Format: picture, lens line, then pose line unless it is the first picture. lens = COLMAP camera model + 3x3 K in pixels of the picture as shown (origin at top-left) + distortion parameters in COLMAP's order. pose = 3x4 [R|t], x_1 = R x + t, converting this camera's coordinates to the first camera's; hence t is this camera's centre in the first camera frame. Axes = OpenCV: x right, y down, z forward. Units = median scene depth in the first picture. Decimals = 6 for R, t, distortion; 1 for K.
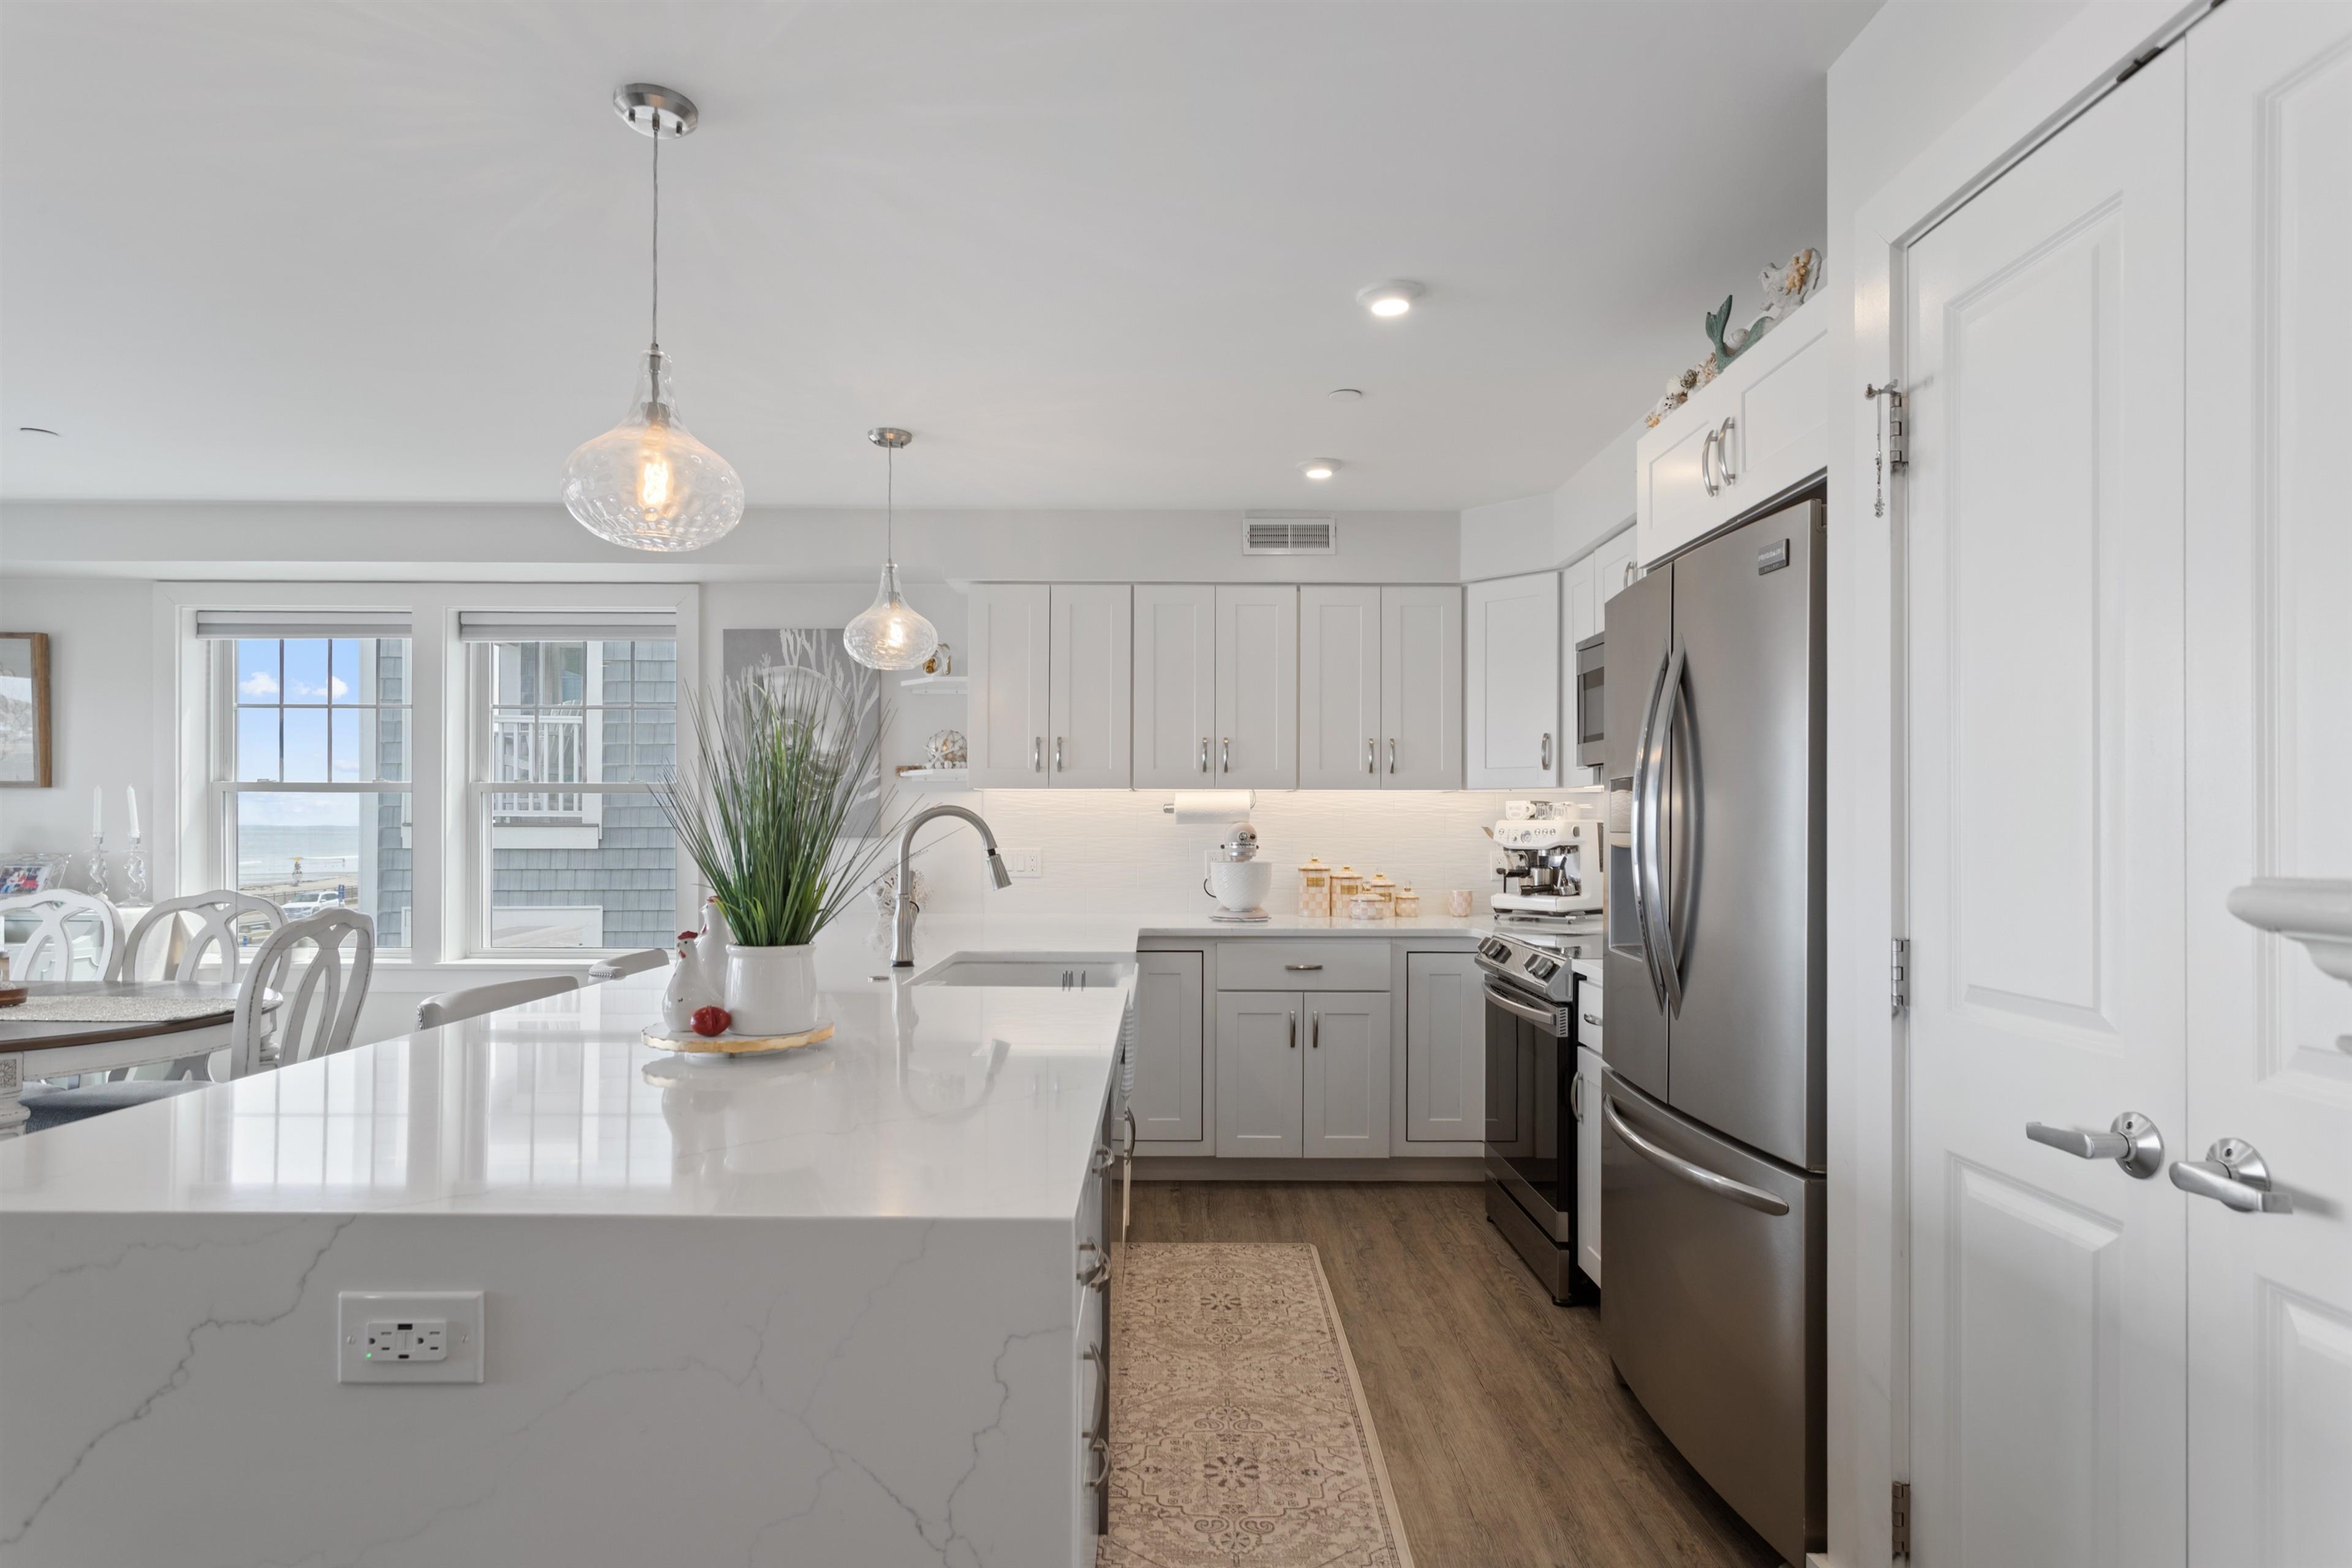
lens RADIAL K [[1247.6, 0, 1160.8], [0, 1247.6, 825.9], [0, 0, 1]] dist [-0.000599, 0.002887]
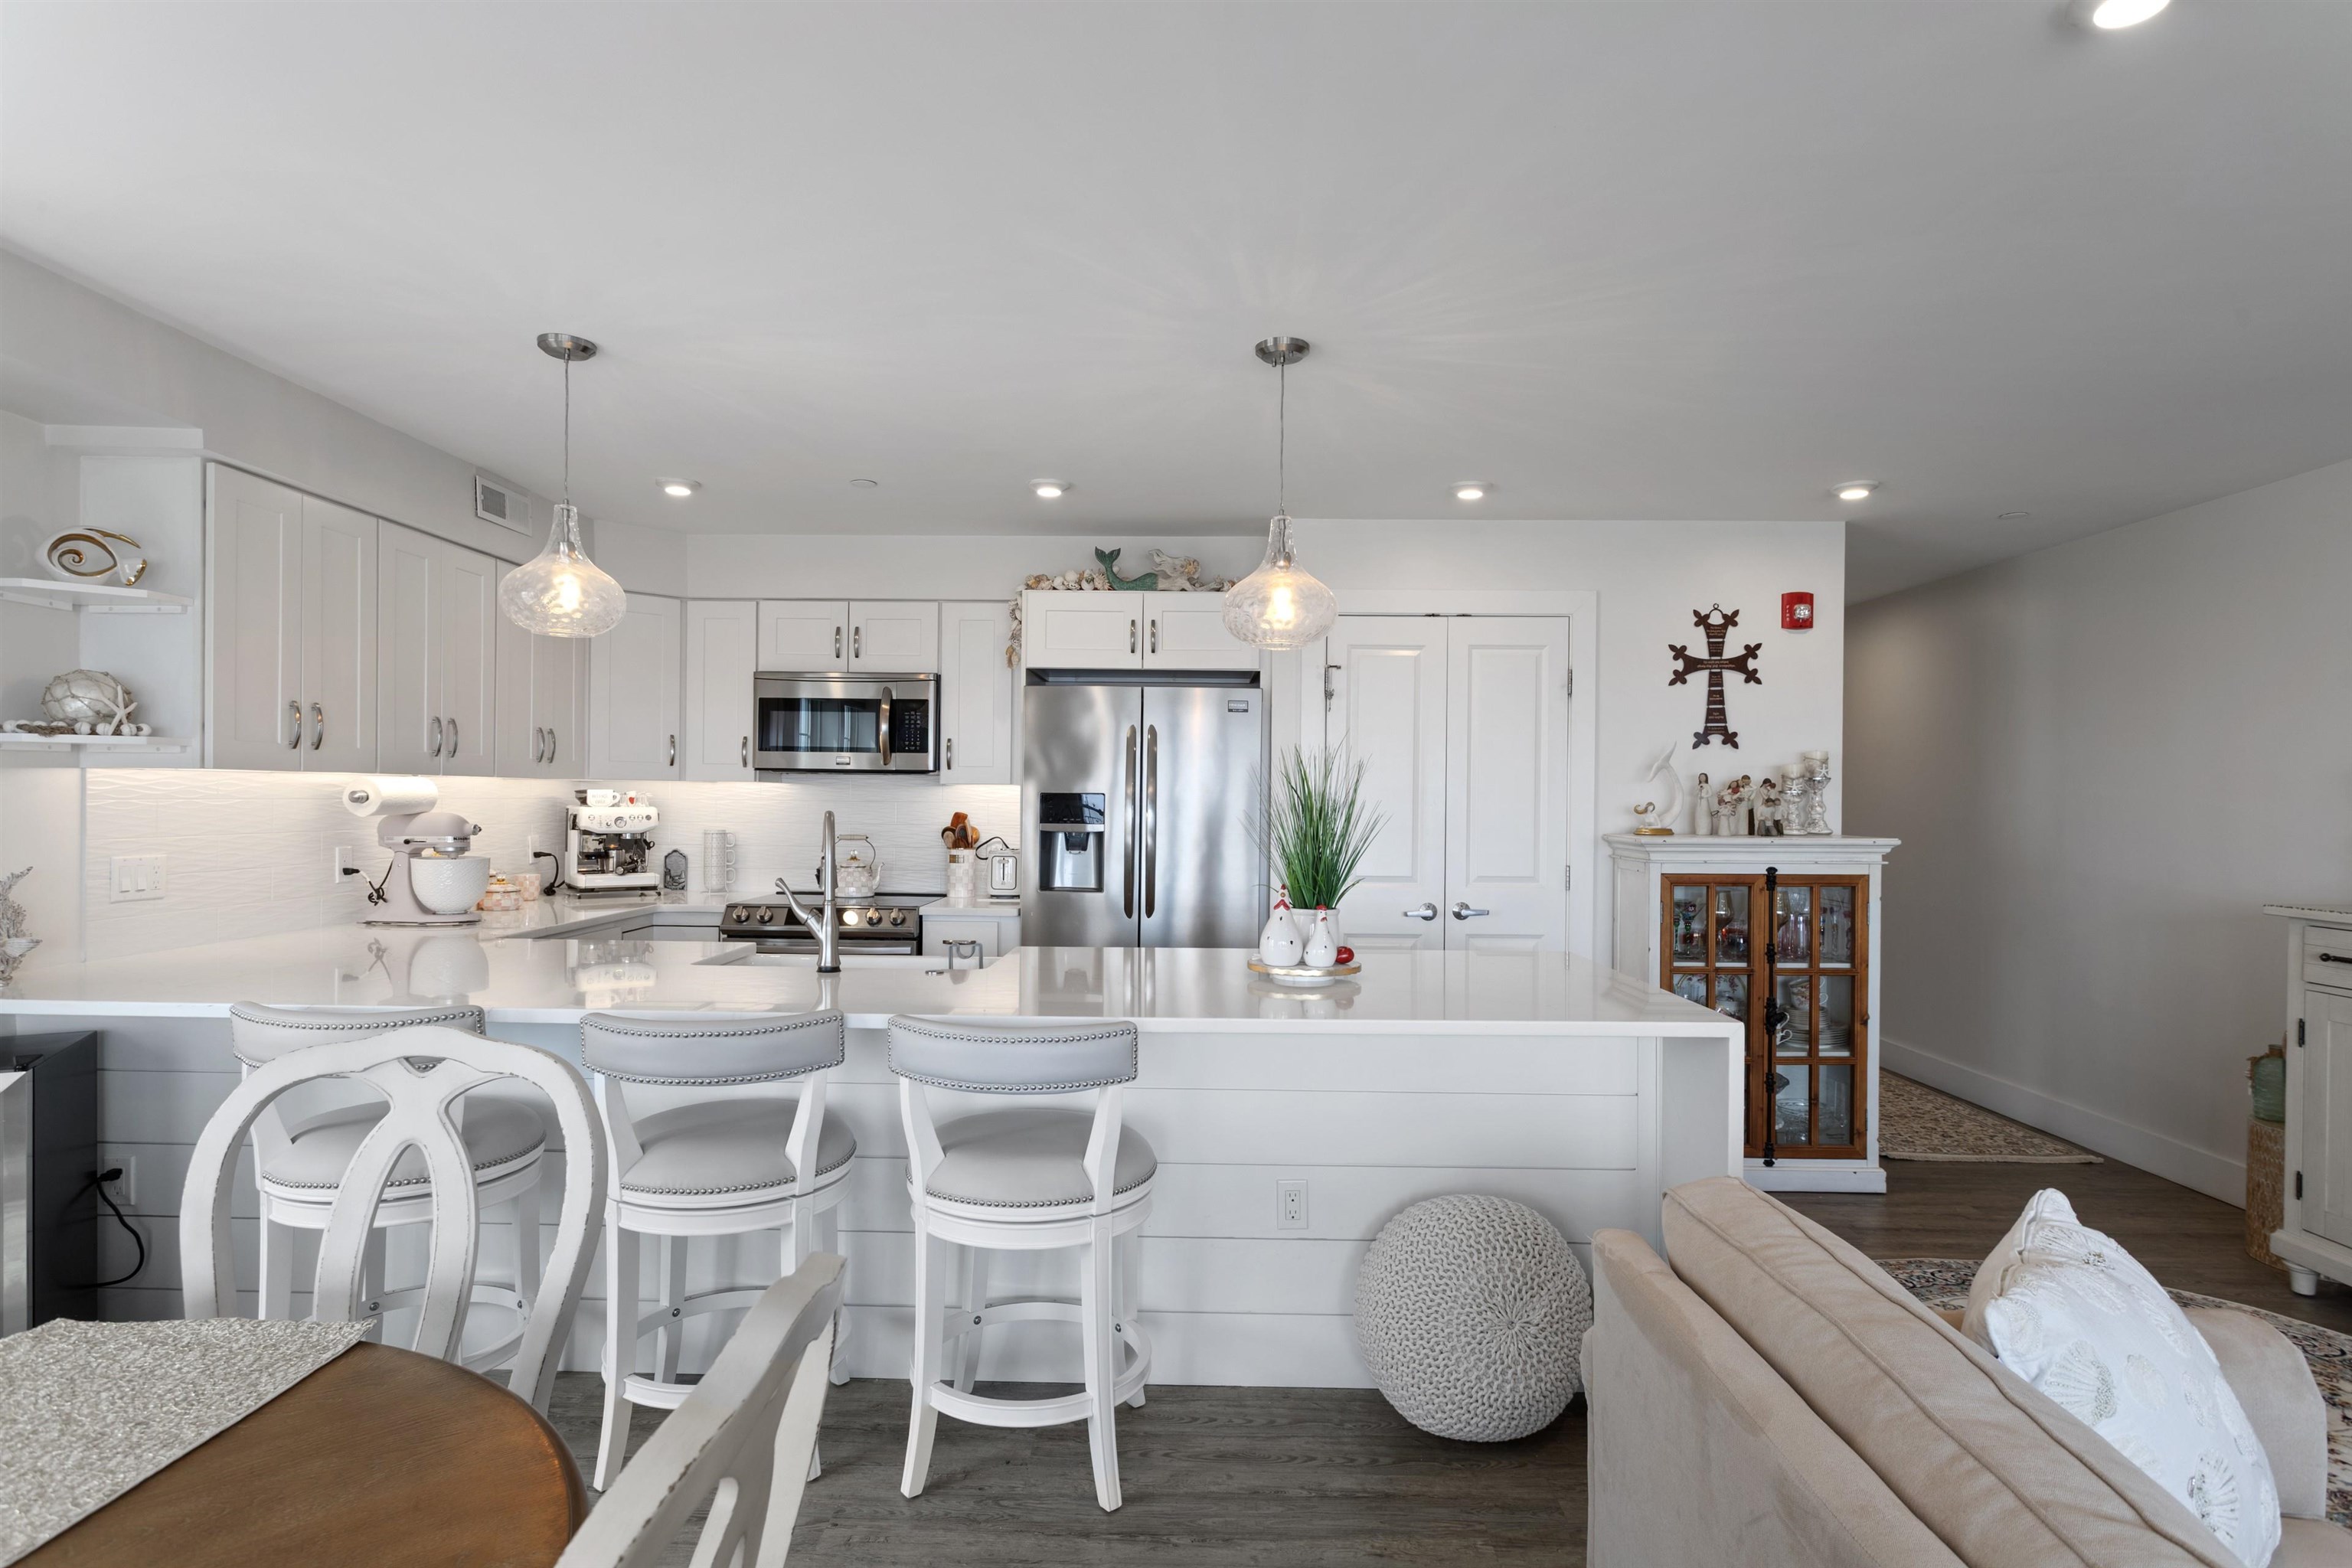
lens RADIAL K [[1247.6, 0, 1173.9], [0, 1247.6, 798.8], [0, 0, 1]] dist [-0.000599, 0.002887]
pose [[0.020724, -0.003959, 0.999777, -0.866896], [-0.011350, 0.999927, 0.004195, -0.024379], [-0.999721, -0.011434, 0.020677, 0.504009]]
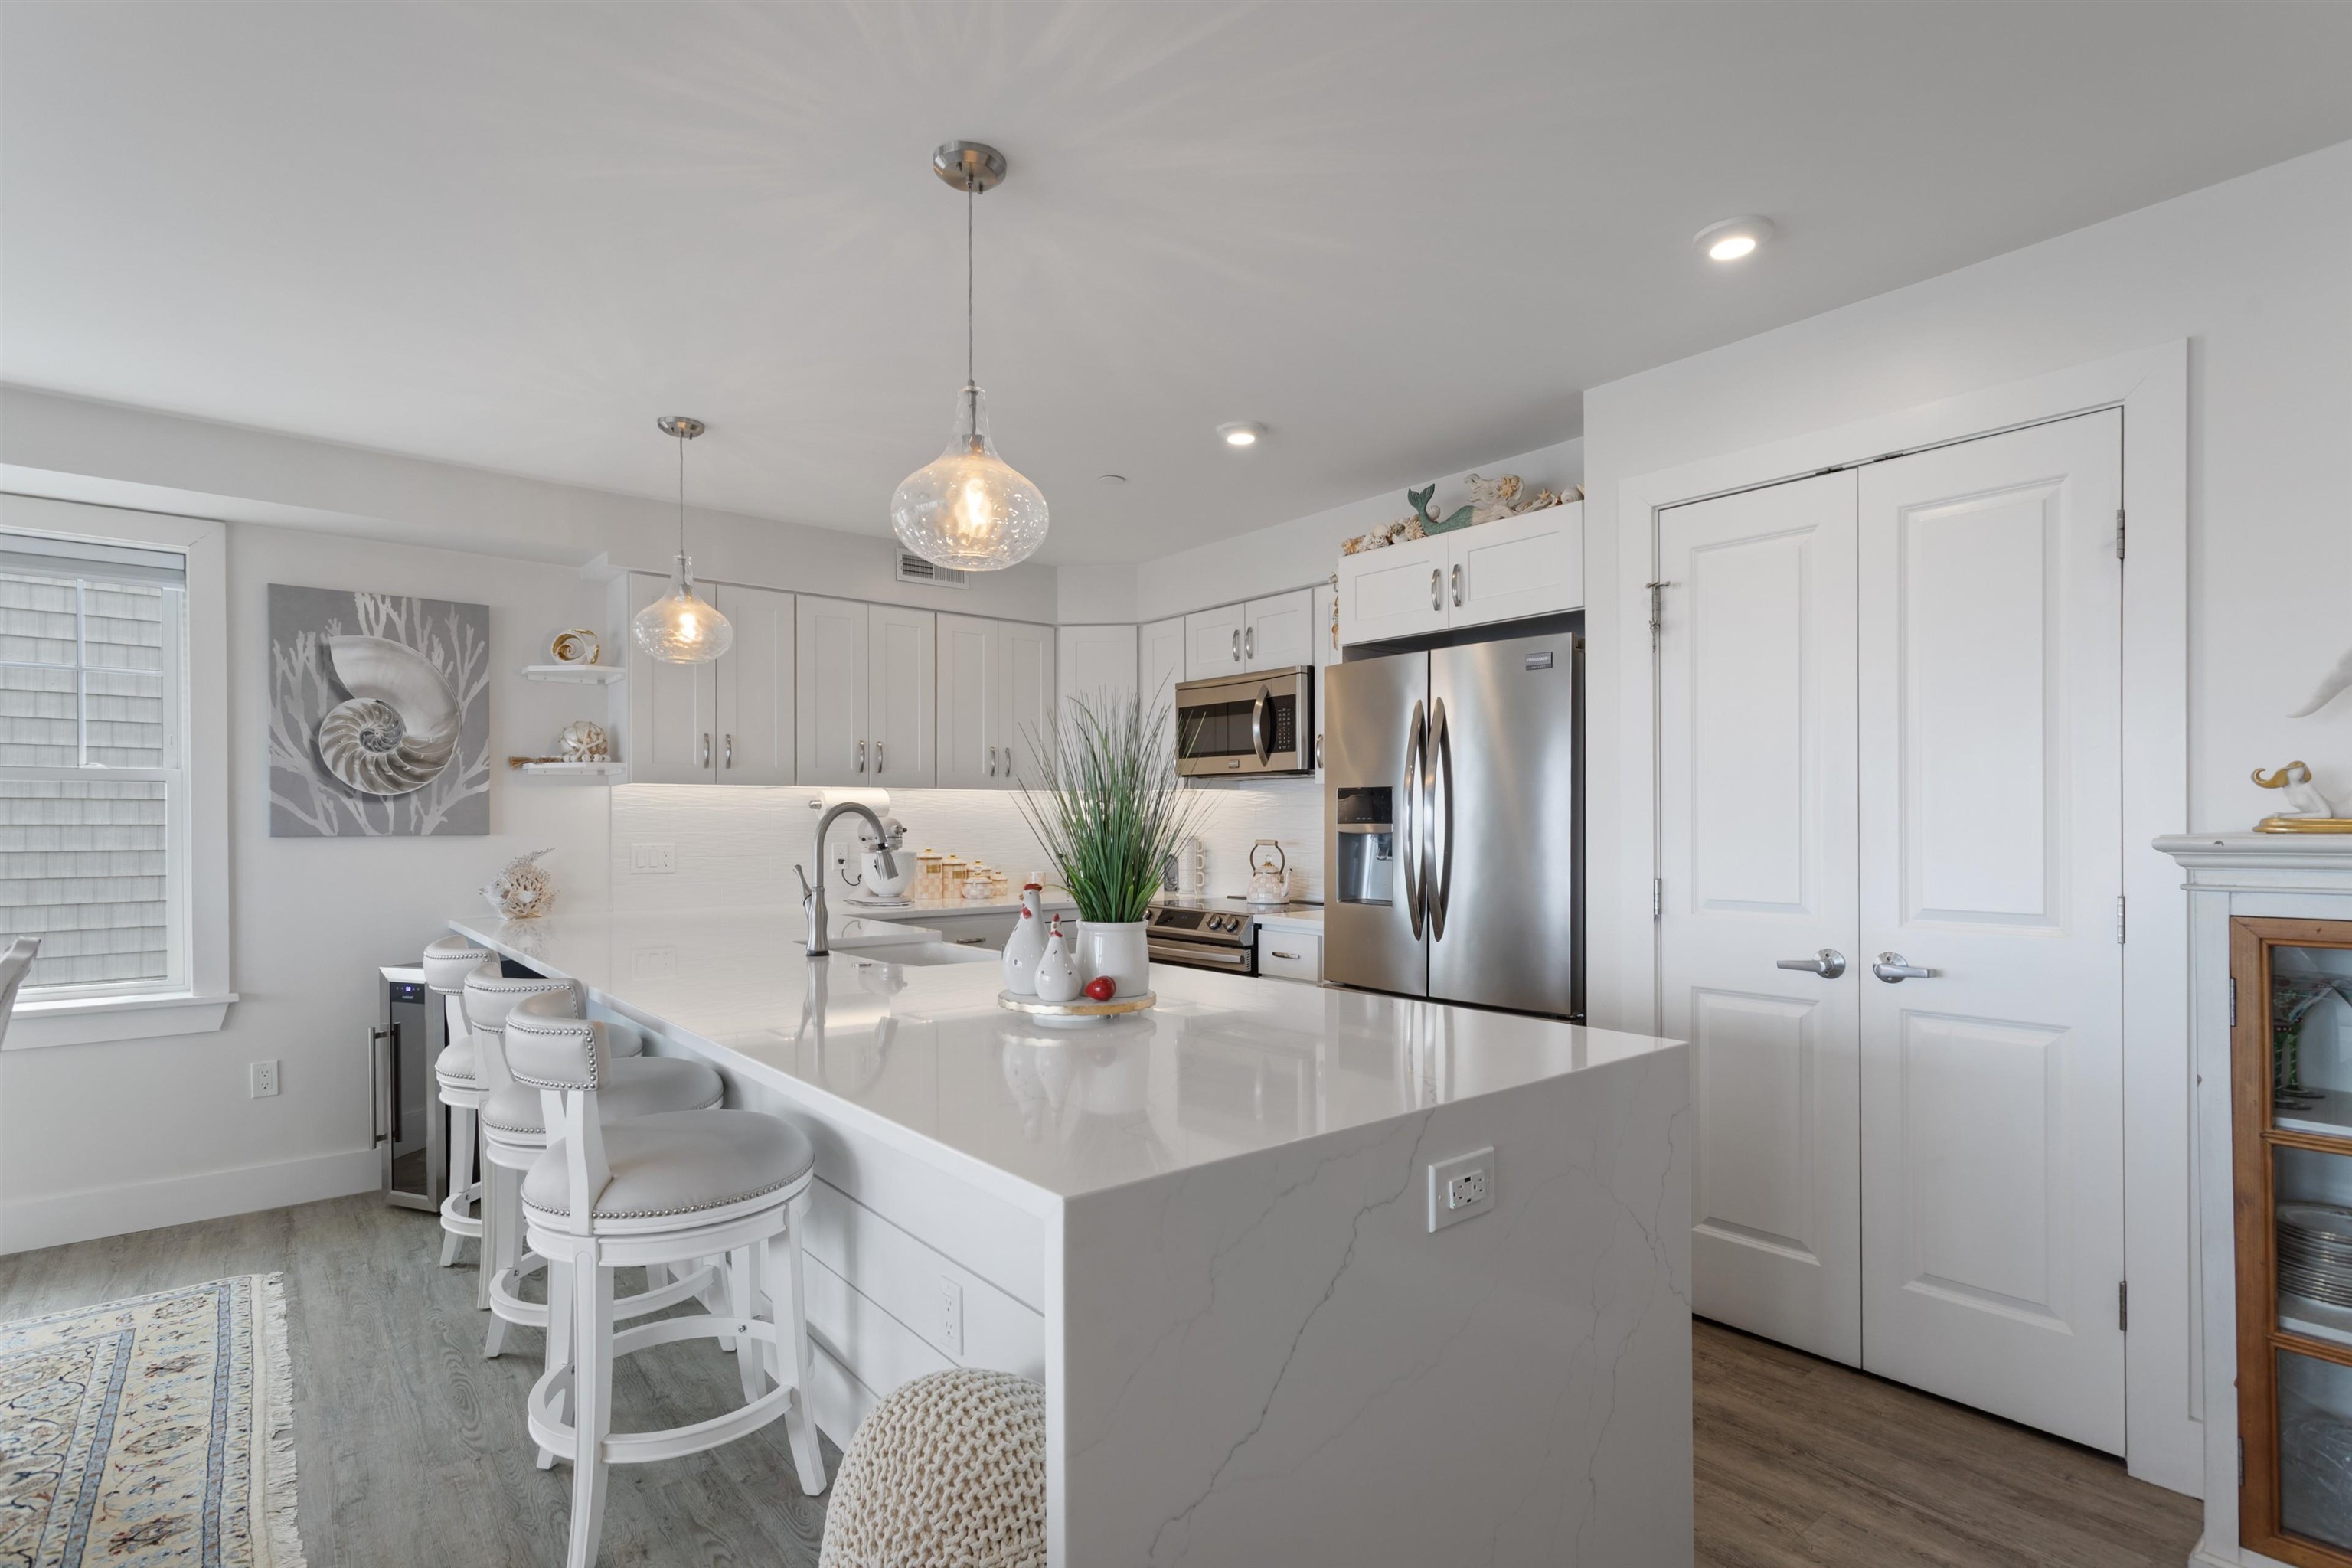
lens RADIAL K [[1137.0, 0, 1155.7], [0, 1137.0, 826.9], [0, 0, 1]] dist [0.003349, 0.002644]
pose [[0.776796, -0.007935, 0.629702, -0.422325], [0.003732, 0.999961, 0.007998, -0.001668], [-0.629741, -0.003863, 0.776795, 0.057613]]
